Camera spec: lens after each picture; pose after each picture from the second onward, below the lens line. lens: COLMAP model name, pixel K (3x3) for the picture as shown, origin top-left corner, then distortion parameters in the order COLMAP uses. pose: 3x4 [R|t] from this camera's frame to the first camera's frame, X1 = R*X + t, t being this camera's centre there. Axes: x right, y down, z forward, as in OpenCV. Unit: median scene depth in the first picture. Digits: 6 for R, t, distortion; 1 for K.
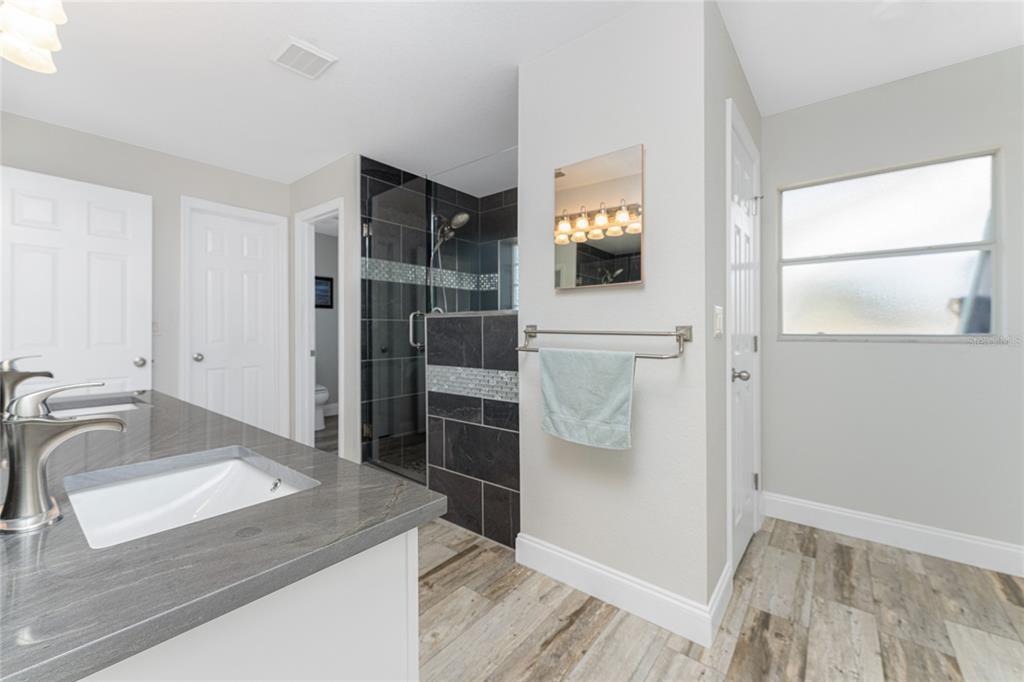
lens RADIAL K [[411.6, 0, 507.3], [0, 411.6, 326.3], [0, 0, 1]] dist [-0.000868, -0.000052]
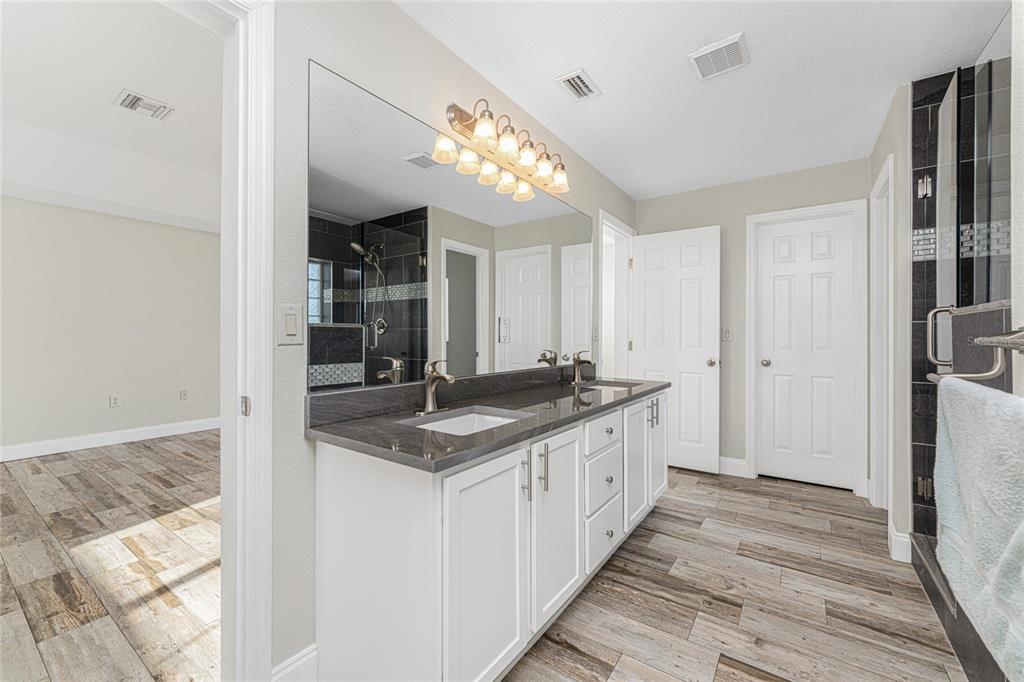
lens RADIAL K [[415.9, 0, 514.4], [0, 415.9, 334.0], [0, 0, 1]] dist [0.002054, 0.000434]
pose [[0.076816, -0.003953, -0.997037, 0.418460], [0.001921, 0.999991, -0.003817, 0.007414], [0.997043, -0.001622, 0.076823, 0.429591]]
